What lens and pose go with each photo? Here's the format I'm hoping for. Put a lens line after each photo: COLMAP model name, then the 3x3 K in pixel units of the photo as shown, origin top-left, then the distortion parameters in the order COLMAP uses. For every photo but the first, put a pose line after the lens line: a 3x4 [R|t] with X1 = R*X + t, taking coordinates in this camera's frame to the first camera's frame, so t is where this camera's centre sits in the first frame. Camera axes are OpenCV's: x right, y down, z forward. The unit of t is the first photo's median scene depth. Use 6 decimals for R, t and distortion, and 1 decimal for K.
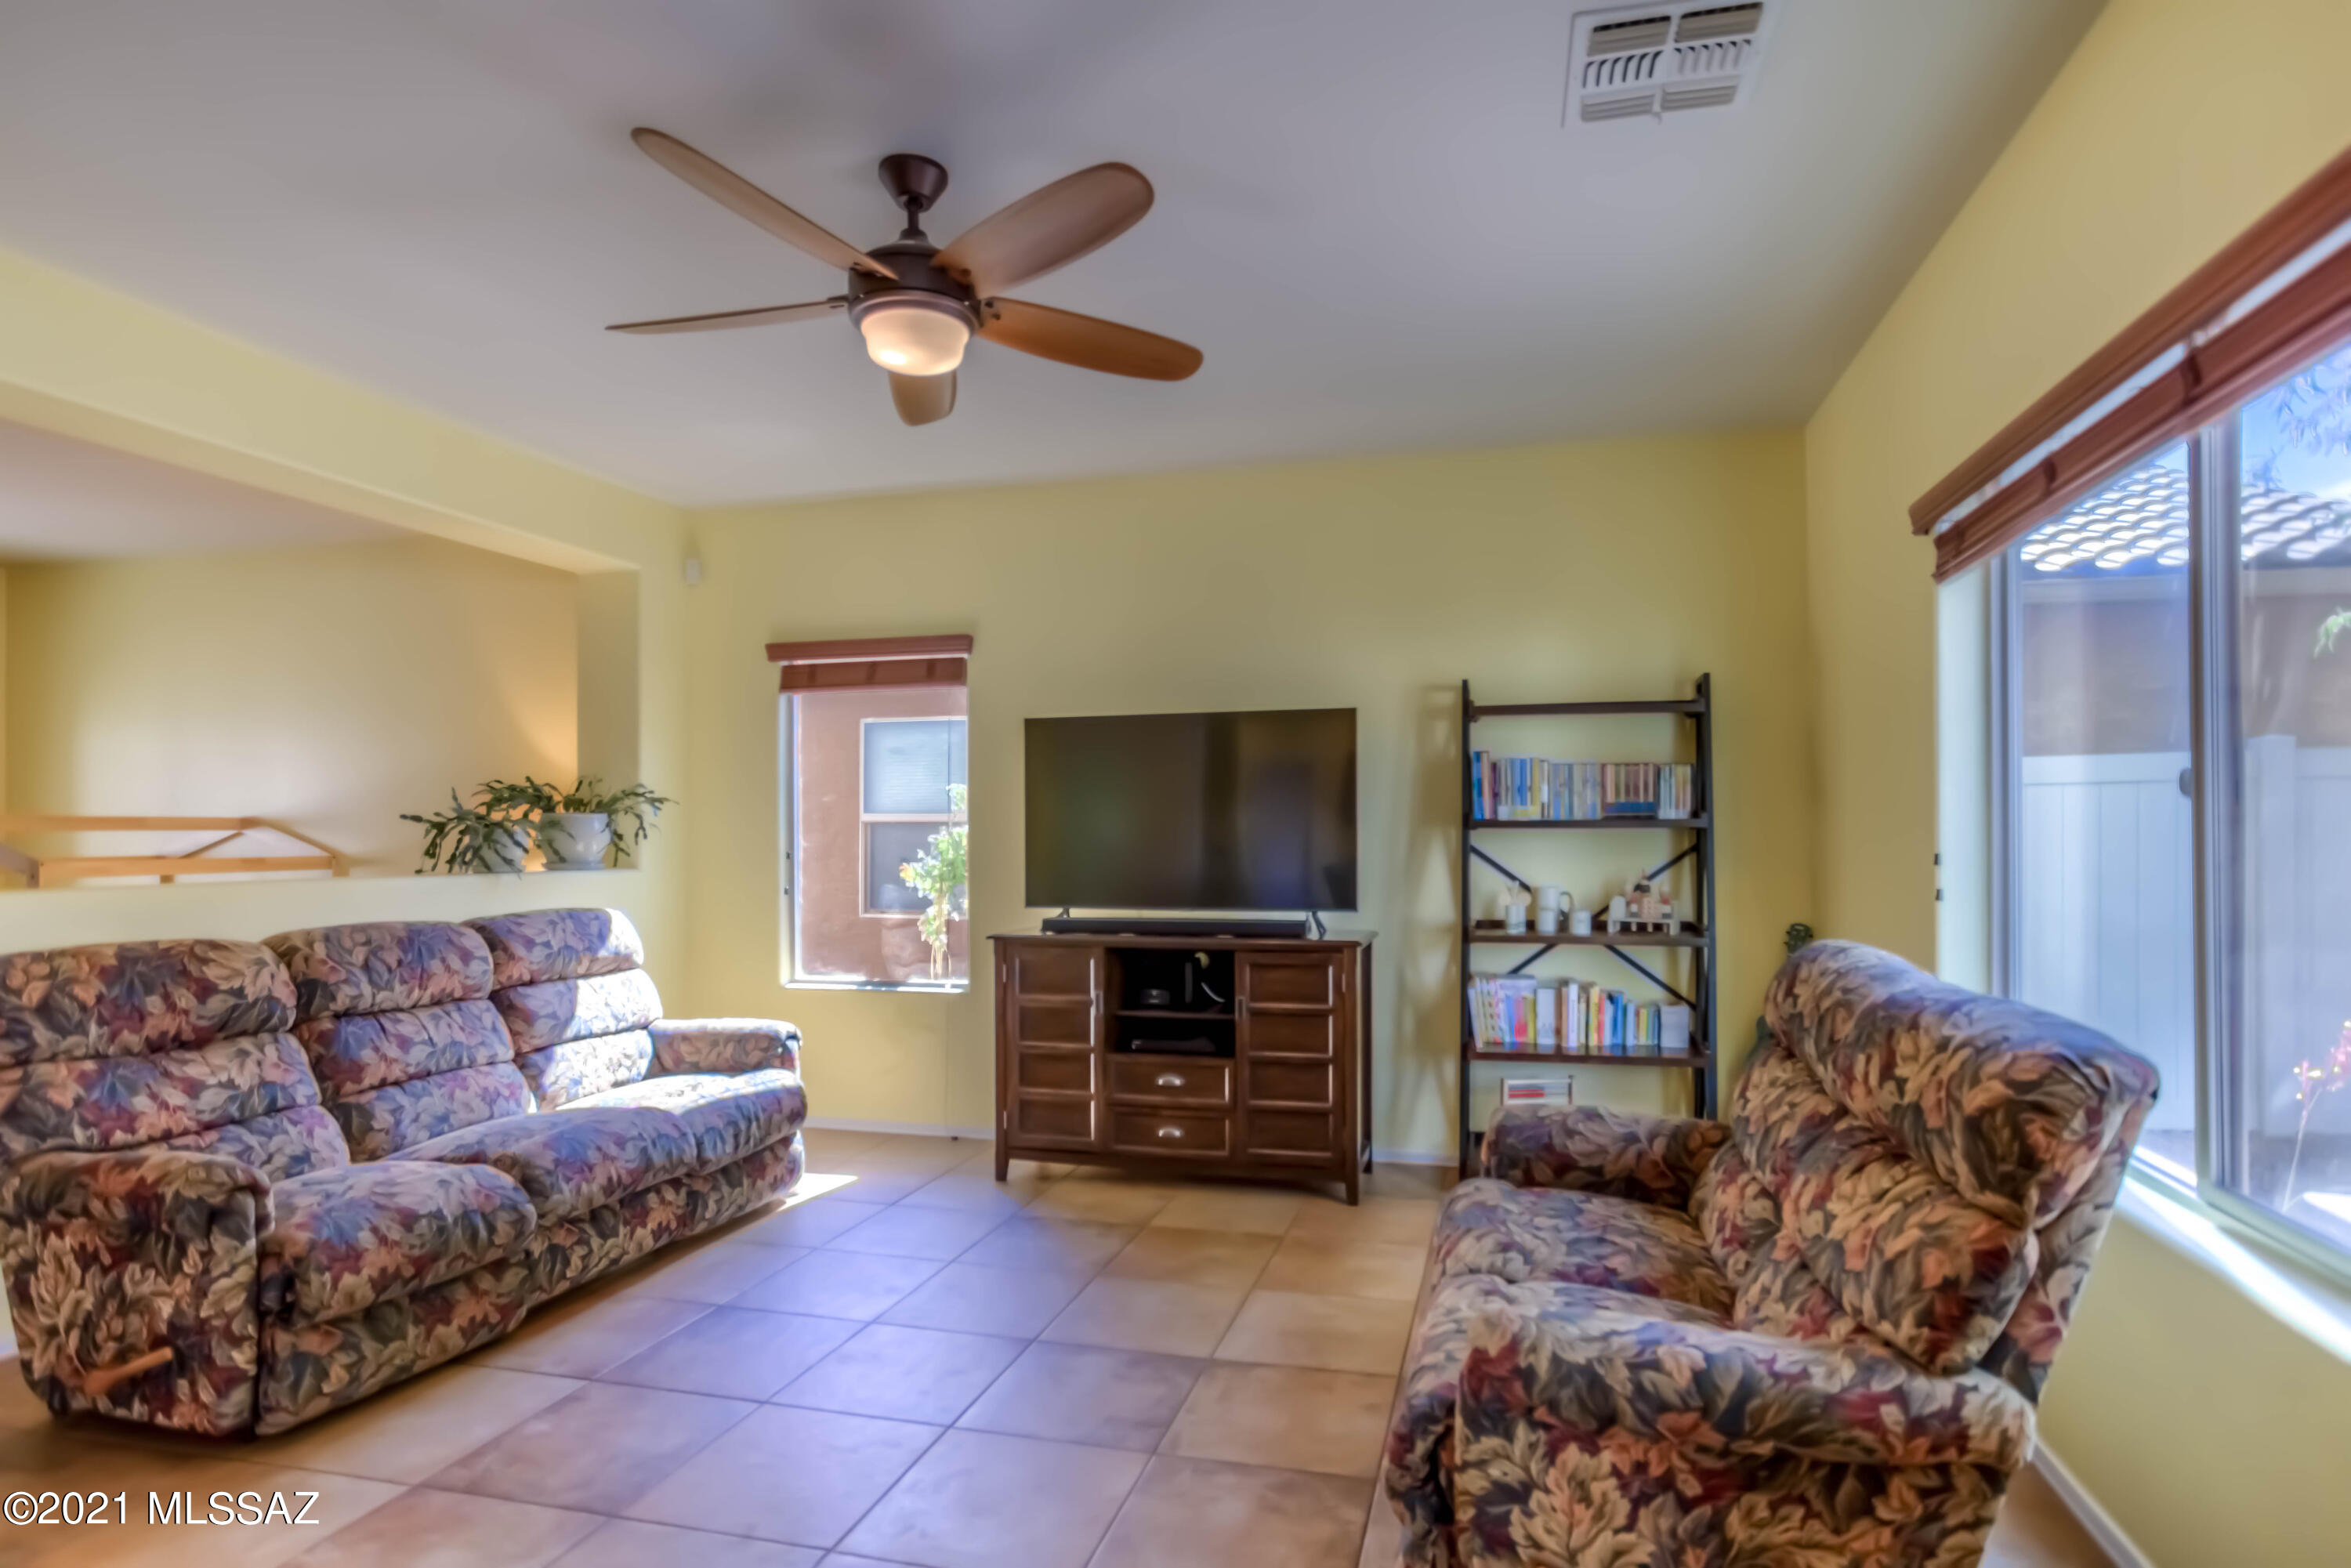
lens RADIAL K [[1182.1, 0, 1190.2], [0, 1182.1, 843.5], [0, 0, 1]] dist [-0.003421, 0.000224]
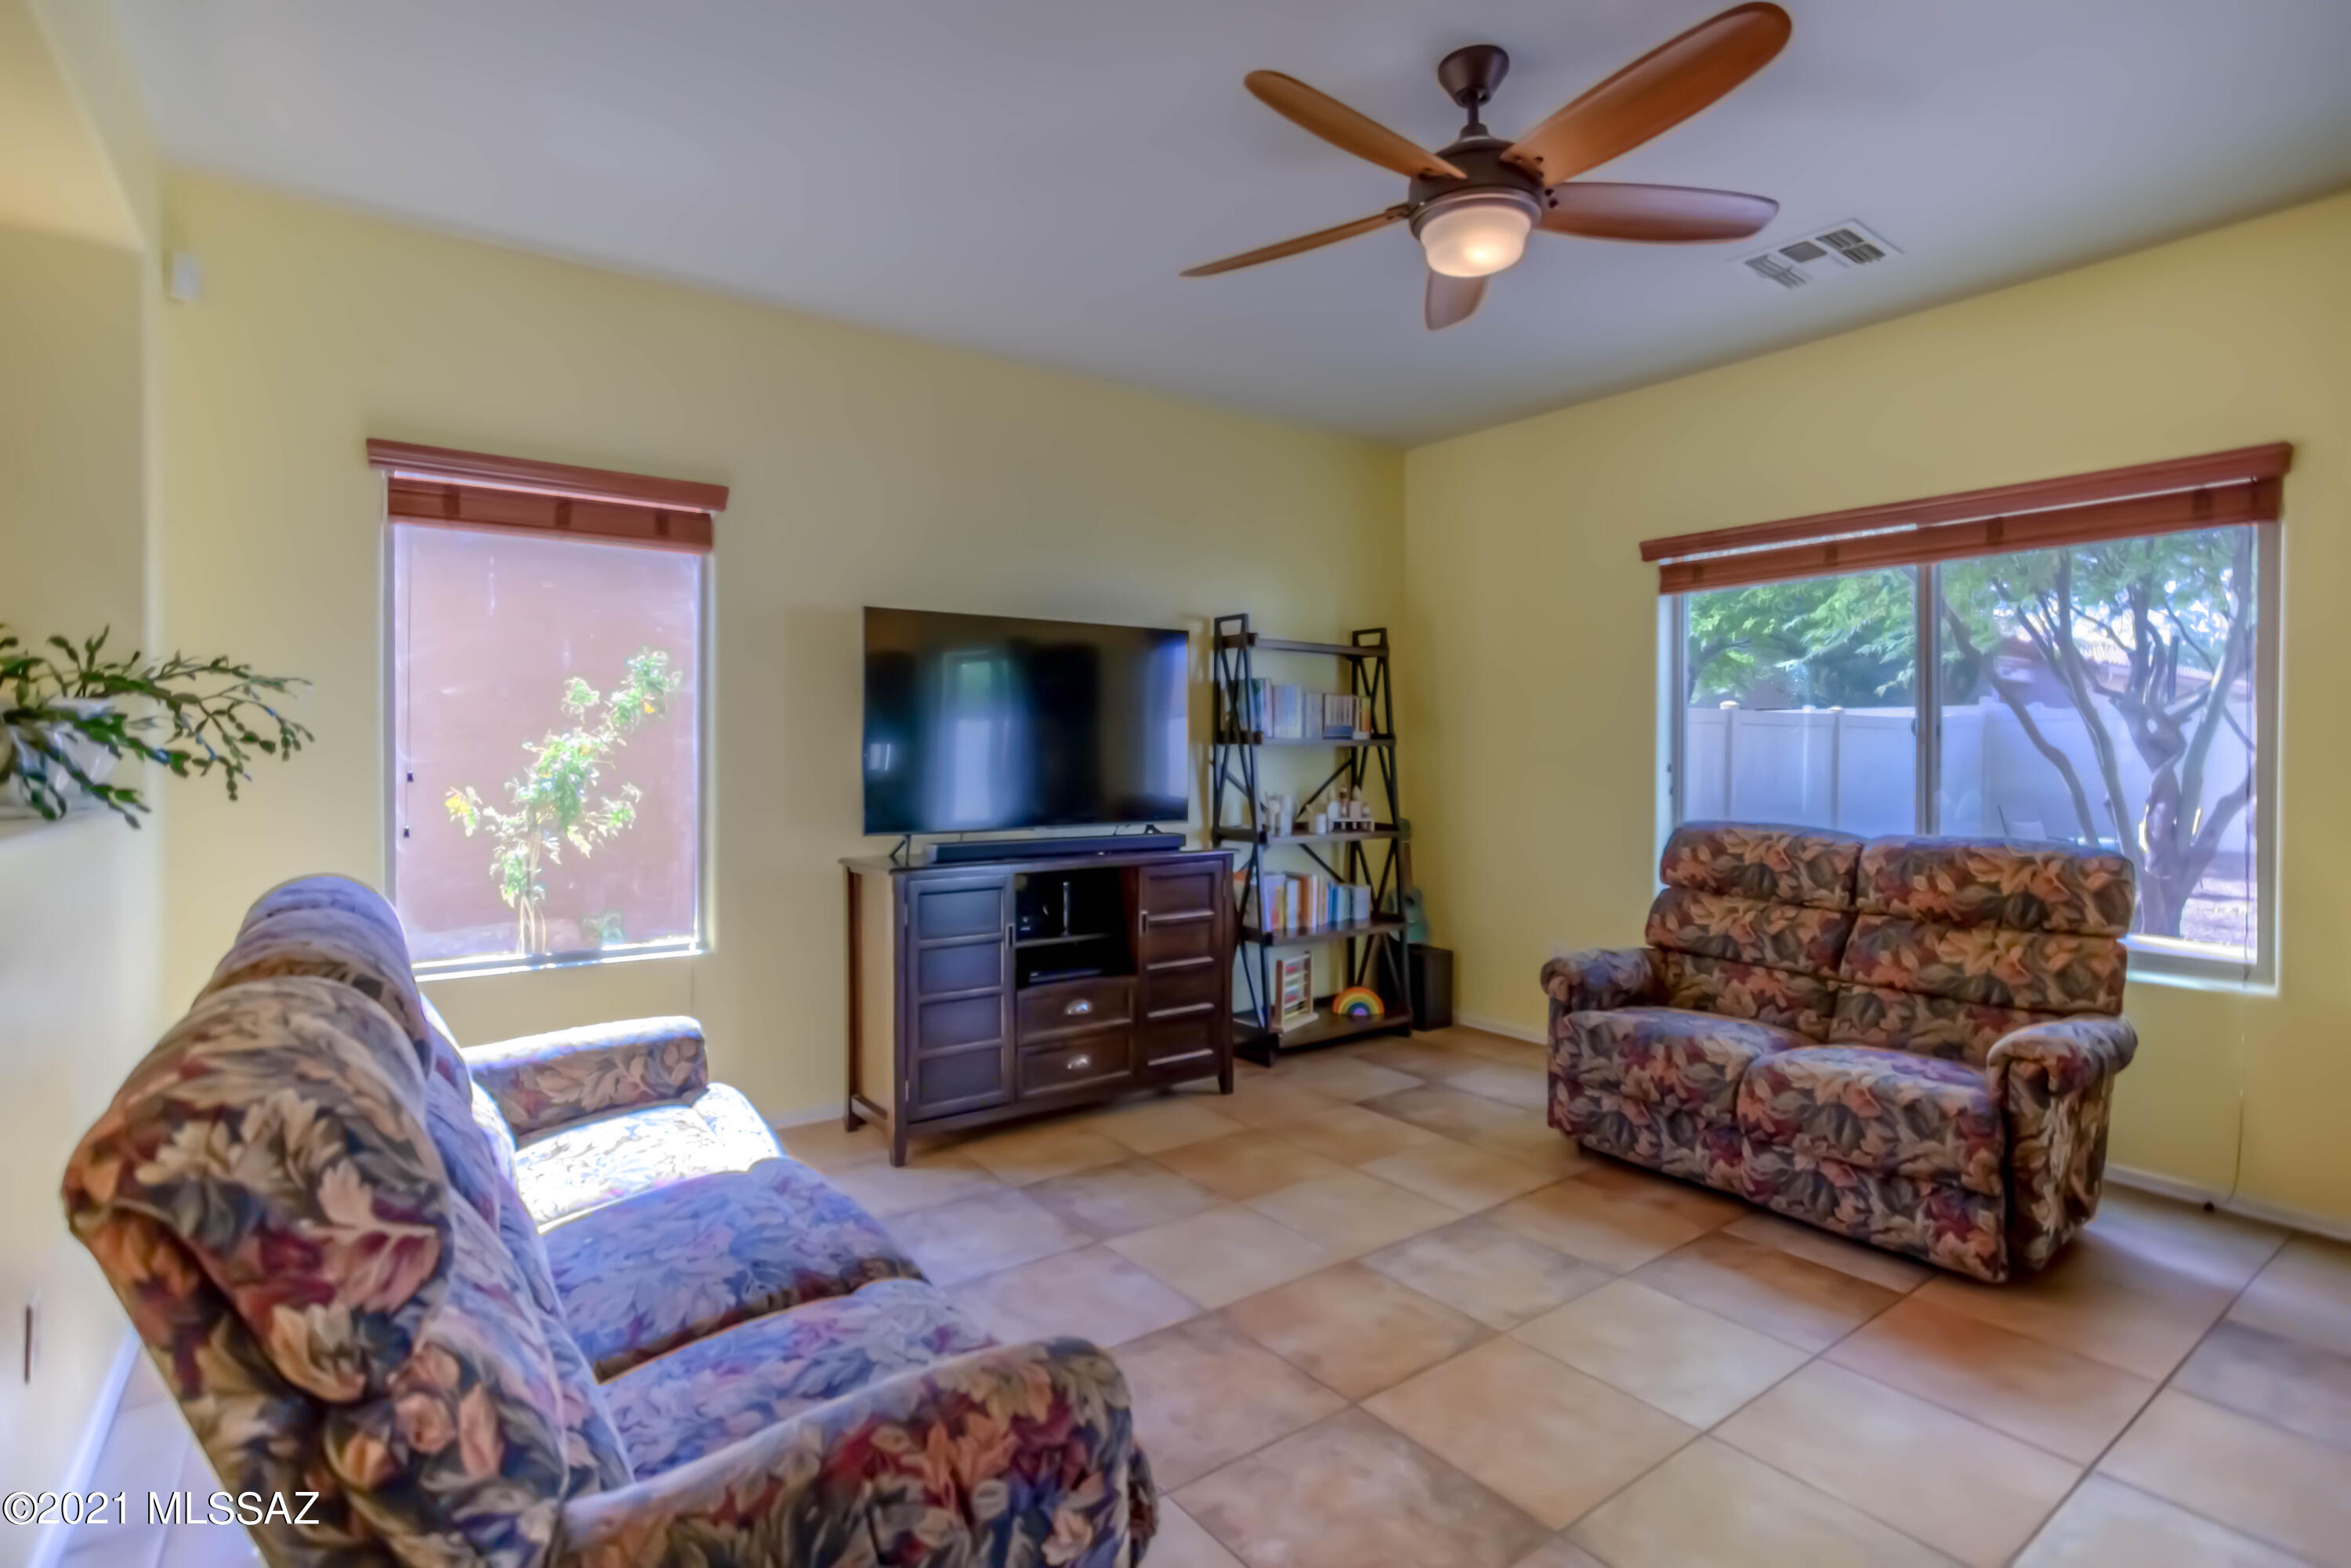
lens RADIAL K [[1140.8, 0, 1179.0], [0, 1140.8, 774.2], [0, 0, 1]] dist [0.001208, 0.002259]
pose [[0.642857, -0.008978, 0.765934, -0.664324], [0.002200, 0.999949, 0.009875, 0.003994], [-0.765983, -0.004663, 0.642843, 0.350594]]
